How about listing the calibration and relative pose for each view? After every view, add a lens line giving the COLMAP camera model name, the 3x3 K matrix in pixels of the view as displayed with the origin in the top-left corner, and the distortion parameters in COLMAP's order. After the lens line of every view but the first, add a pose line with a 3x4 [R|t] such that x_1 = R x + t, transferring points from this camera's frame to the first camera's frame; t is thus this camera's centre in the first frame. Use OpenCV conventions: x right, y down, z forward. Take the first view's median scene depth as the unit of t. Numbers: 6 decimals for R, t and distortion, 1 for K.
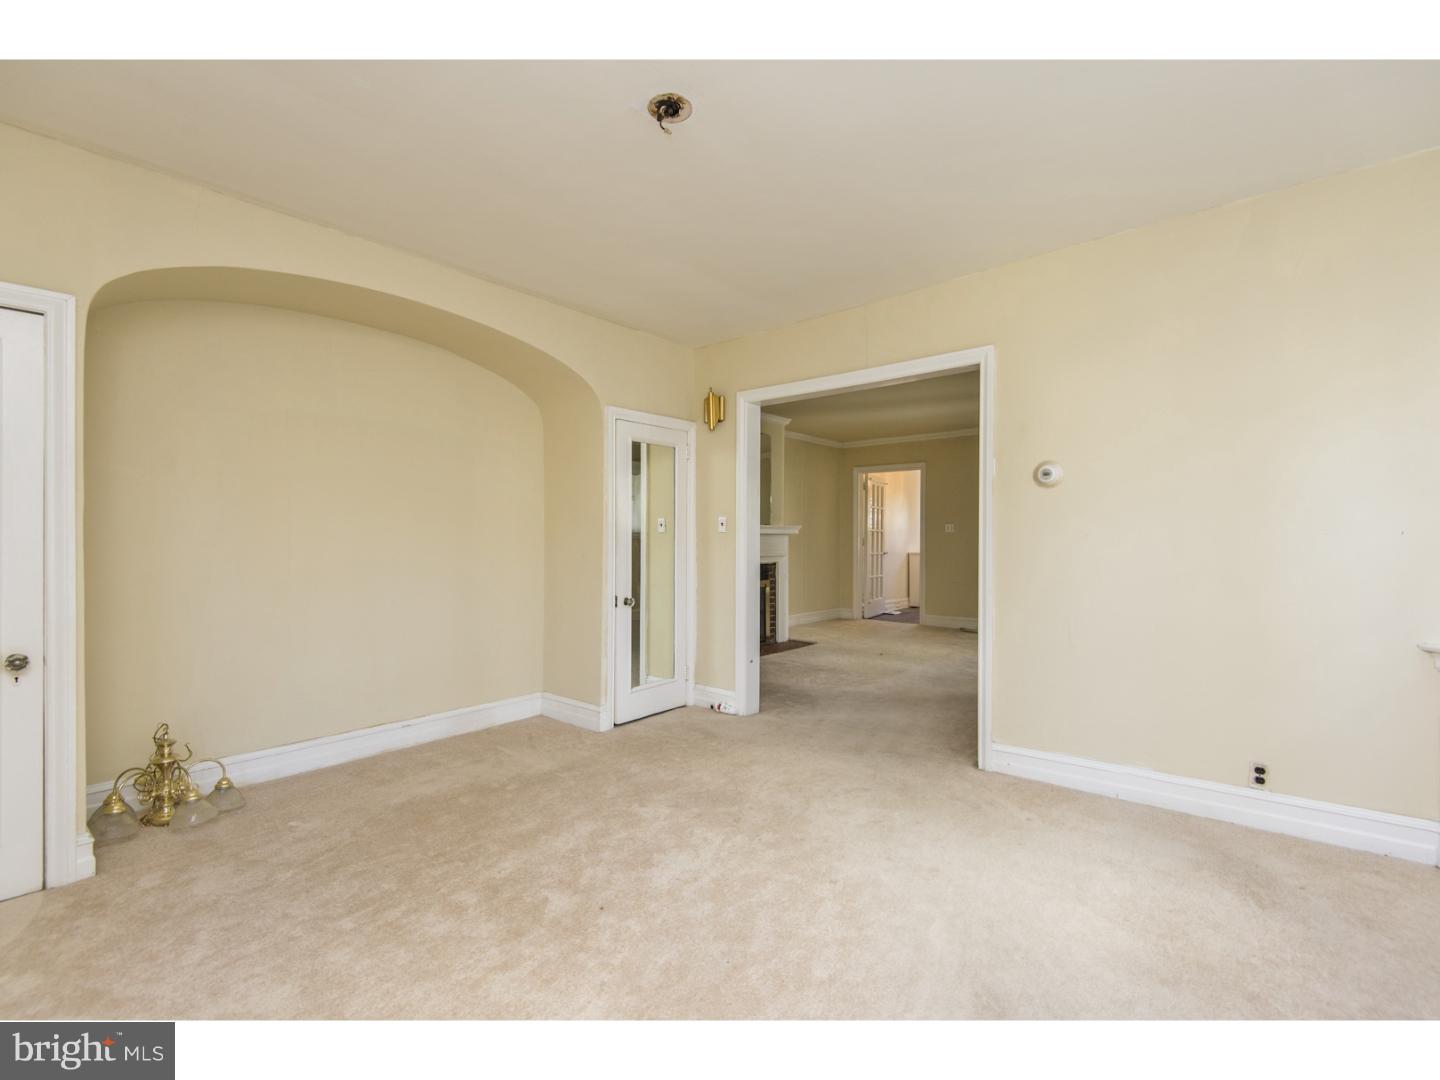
lens RADIAL K [[662.5, 0, 720.0], [0, 662.5, 540.0], [0, 0, 1]] dist [0.000125, 0.000002]
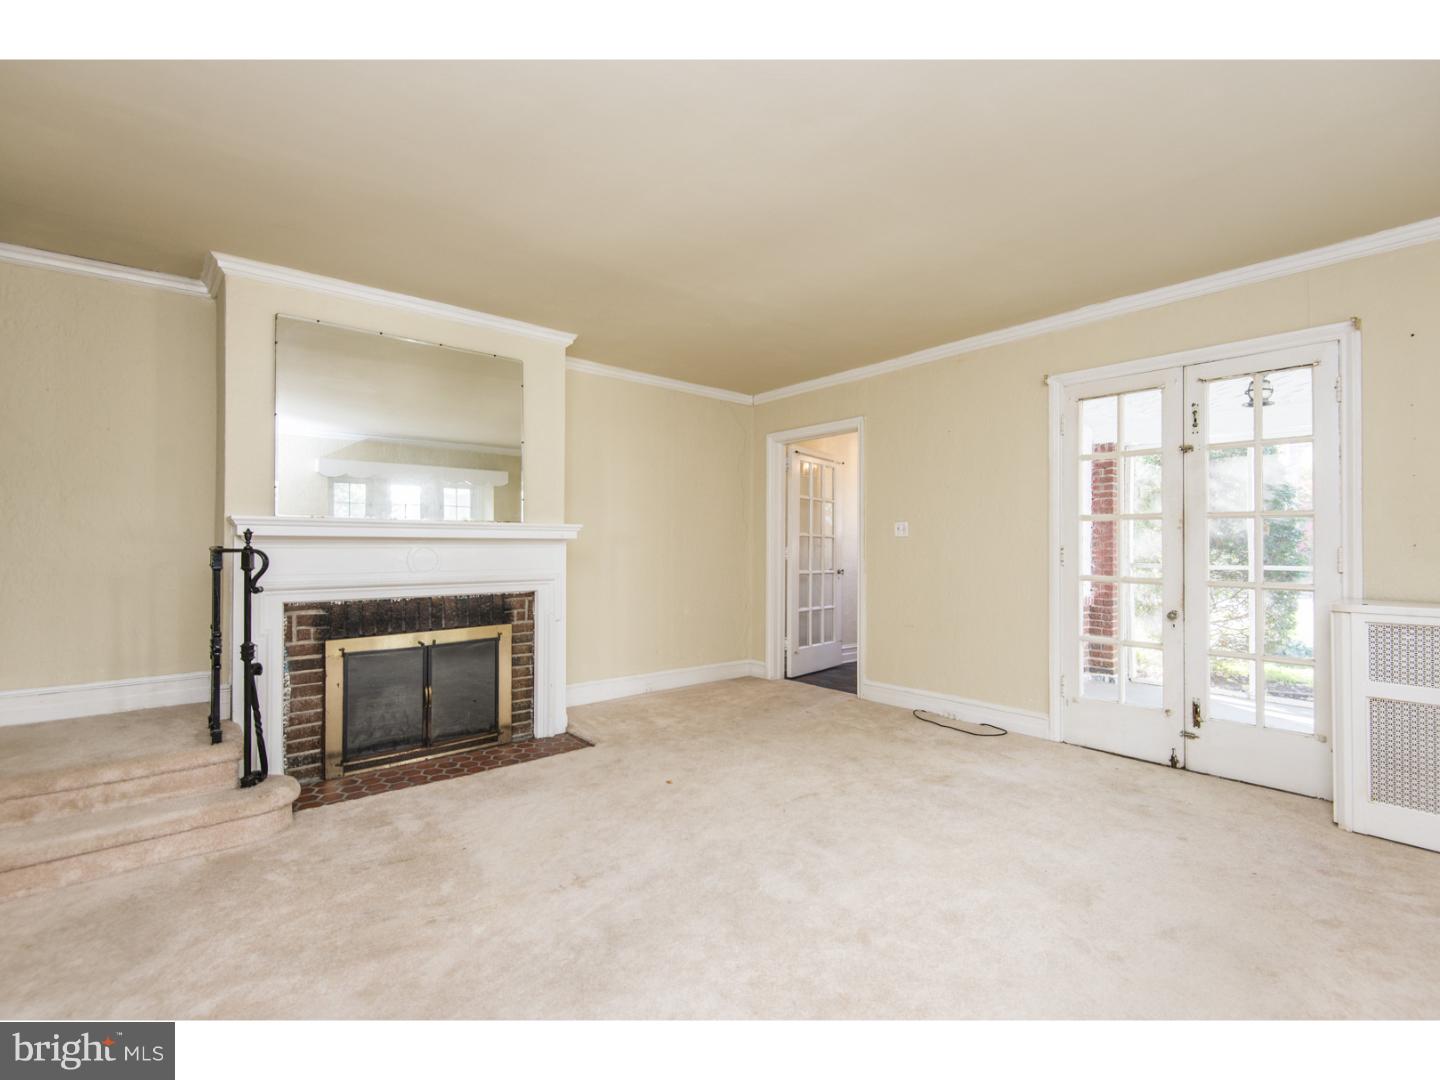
lens RADIAL K [[662.5, 0, 720.0], [0, 662.5, 540.0], [0, 0, 1]] dist [0.000125, 0.000002]
pose [[0.985745, -0.003276, -0.168212, 0.252319], [0.000594, 0.999872, -0.015995, 0.000056], [0.168243, 0.015667, 0.985621, 0.370647]]
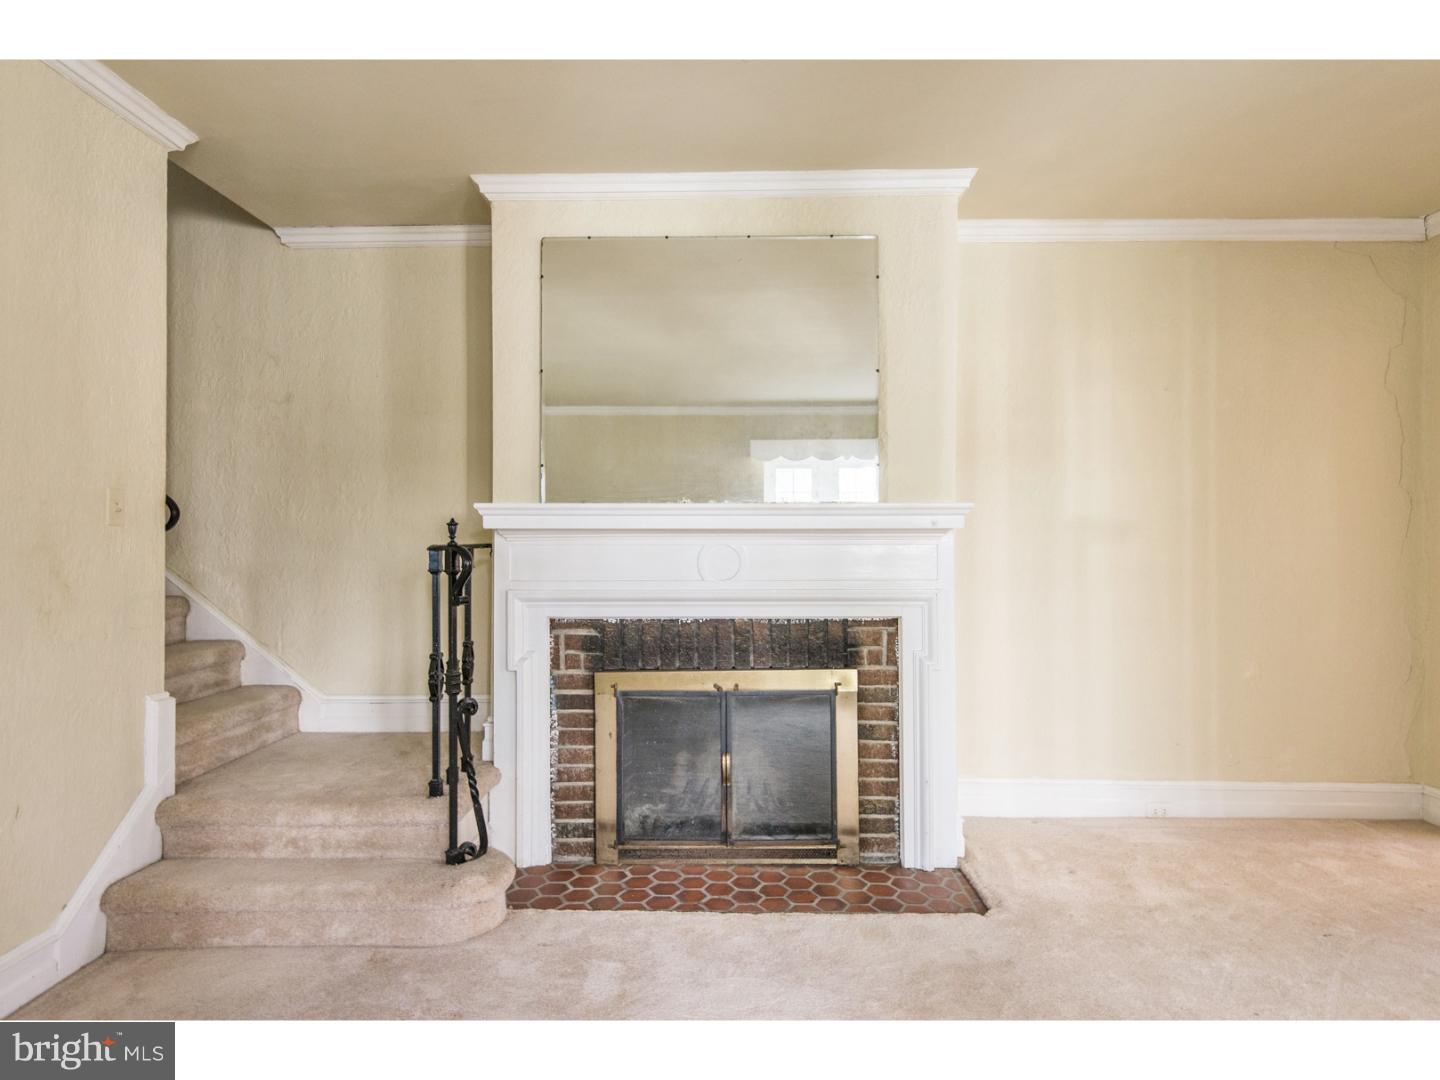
lens RADIAL K [[822.7, 0, 720.0], [0, 822.7, 540.0], [0, 0, 1]] dist [0.042181, -0.038643]
pose [[0.627854, -0.010868, -0.778256, 0.266588], [-0.002109, 0.999875, -0.015664, 0.001380], [0.778329, 0.011476, 0.627752, 0.517253]]
